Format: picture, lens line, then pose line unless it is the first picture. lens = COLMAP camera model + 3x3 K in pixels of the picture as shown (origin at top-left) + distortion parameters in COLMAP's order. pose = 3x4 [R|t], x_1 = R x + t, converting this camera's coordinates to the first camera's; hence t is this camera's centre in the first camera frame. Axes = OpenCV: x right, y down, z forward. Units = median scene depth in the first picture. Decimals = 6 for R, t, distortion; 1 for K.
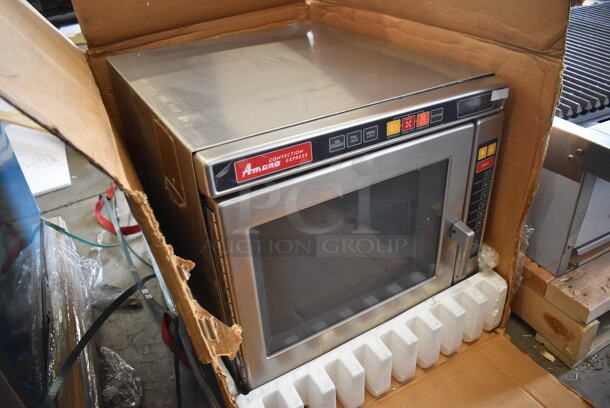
lens RADIAL K [[469.0, 0, 307.0], [0, 469.0, 200.6], [0, 0, 1]] dist [-0.098014, 0.014592]
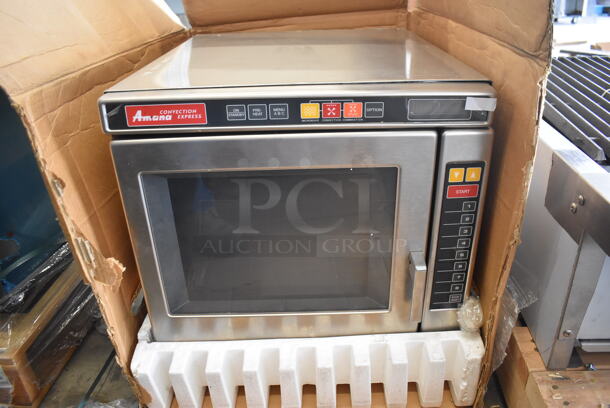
lens RADIAL K [[469.0, 0, 307.7], [0, 469.0, 200.7], [0, 0, 1]] dist [-0.098014, 0.014592]
pose [[0.868588, 0.245598, -0.430390, 0.576924], [-0.271780, 0.962359, 0.000670, 0.012243], [0.414354, 0.116390, 0.902643, 0.180748]]
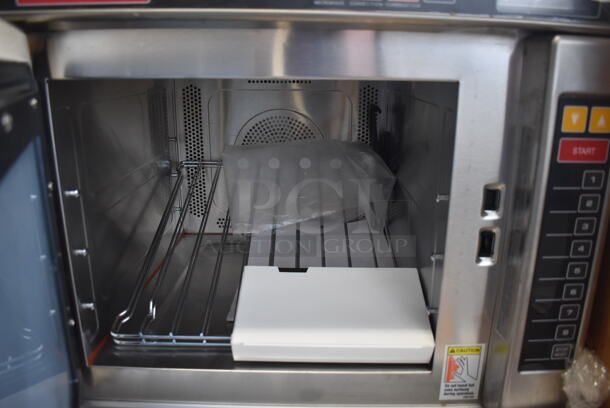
lens RADIAL K [[469.0, 0, 305.6], [0, 469.0, 206.6], [0, 0, 1]] dist [-0.098014, 0.014592]
pose [[0.868370, 0.184287, -0.460404, 0.415098], [-0.296936, 0.936789, -0.185082, 0.166876], [0.397194, 0.297430, 0.868201, 0.575979]]
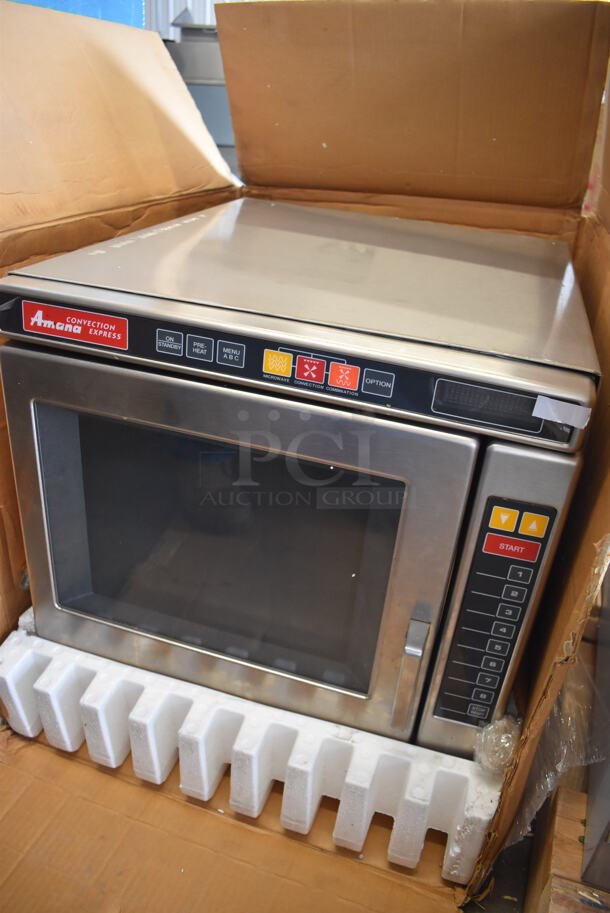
lens RADIAL K [[701.9, 0, 303.9], [0, 701.9, 460.0], [0, 0, 1]] dist [-0.098014, 0.014592]
pose [[0.677841, 0.441419, -0.587946, 0.711115], [-0.478763, 0.871921, 0.102658, -0.146234], [0.557958, 0.211901, 0.802360, 0.333742]]
